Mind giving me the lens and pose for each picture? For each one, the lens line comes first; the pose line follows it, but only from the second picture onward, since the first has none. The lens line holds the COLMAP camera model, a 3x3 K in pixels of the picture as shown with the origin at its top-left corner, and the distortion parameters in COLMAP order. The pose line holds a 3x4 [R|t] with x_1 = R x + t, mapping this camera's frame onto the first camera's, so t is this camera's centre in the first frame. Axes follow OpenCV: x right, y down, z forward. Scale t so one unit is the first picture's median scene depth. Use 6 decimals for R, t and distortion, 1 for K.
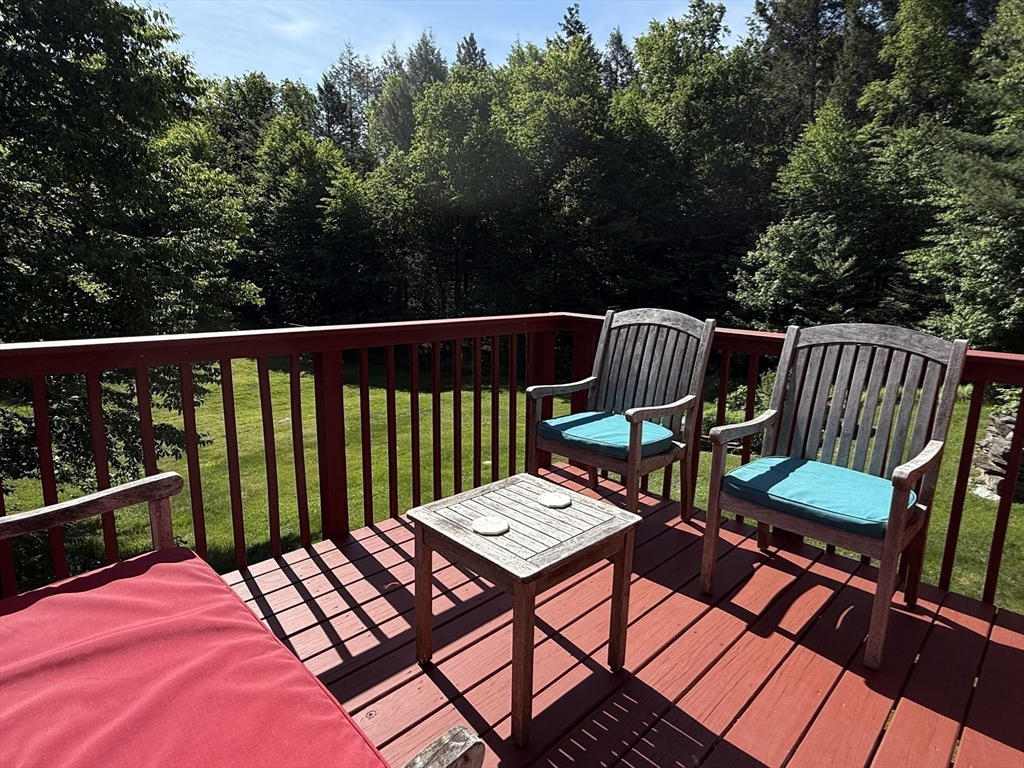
lens RADIAL K [[544.0, 0, 512.0], [0, 544.0, 384.0], [0, 0, 1]] dist [-0.015292, 0.001321]
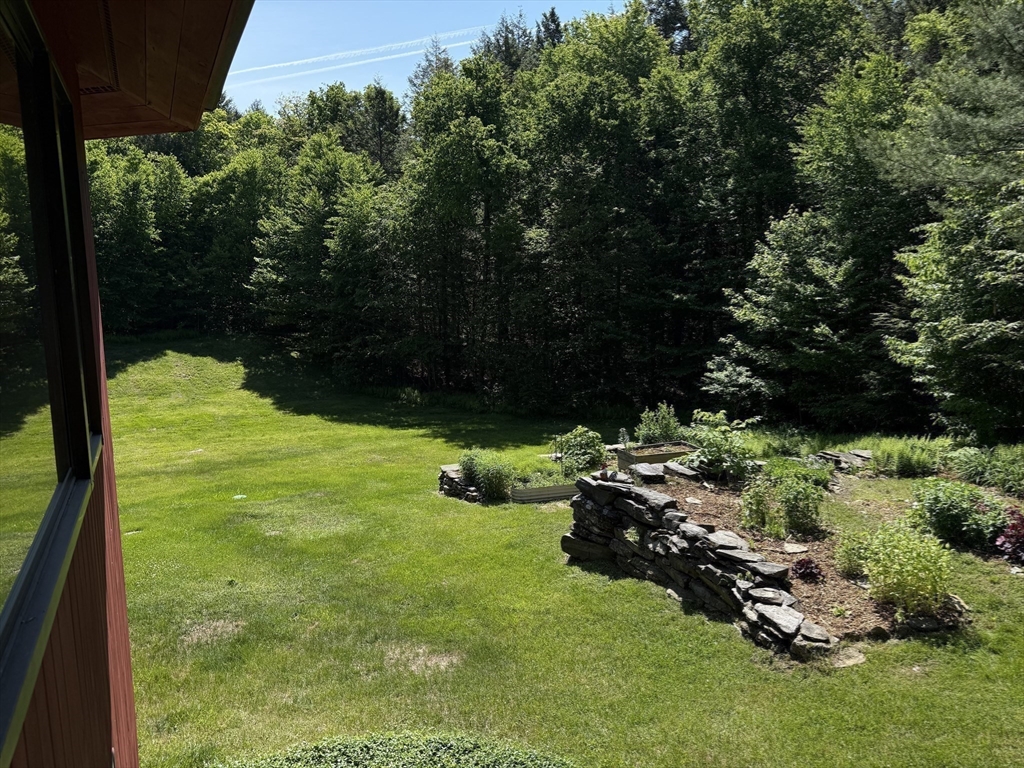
lens RADIAL K [[706.6, 0, 512.0], [0, 706.6, 384.0], [0, 0, 1]] dist [0.001869, 0.000589]
pose [[0.951917, 0.010183, -0.306188, 0.316698], [-0.031735, 0.997348, -0.065491, 0.006848], [0.304709, 0.072059, 0.949716, -0.022653]]
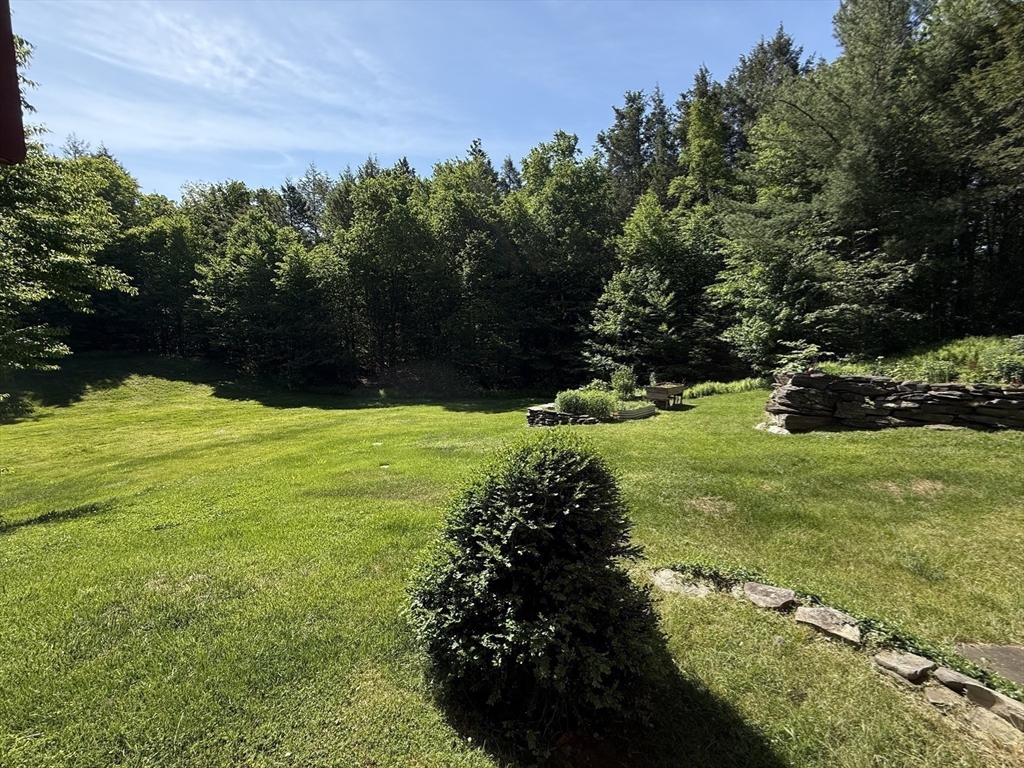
lens RADIAL K [[395.1, 0, 512.0], [0, 395.1, 384.0], [0, 0, 1]] dist [-0.012238, -0.000038]
pose [[0.989167, -0.034411, 0.142706, 0.050009], [0.048118, 0.994433, -0.093741, 0.045120], [-0.138686, 0.099593, 0.985316, 0.059375]]
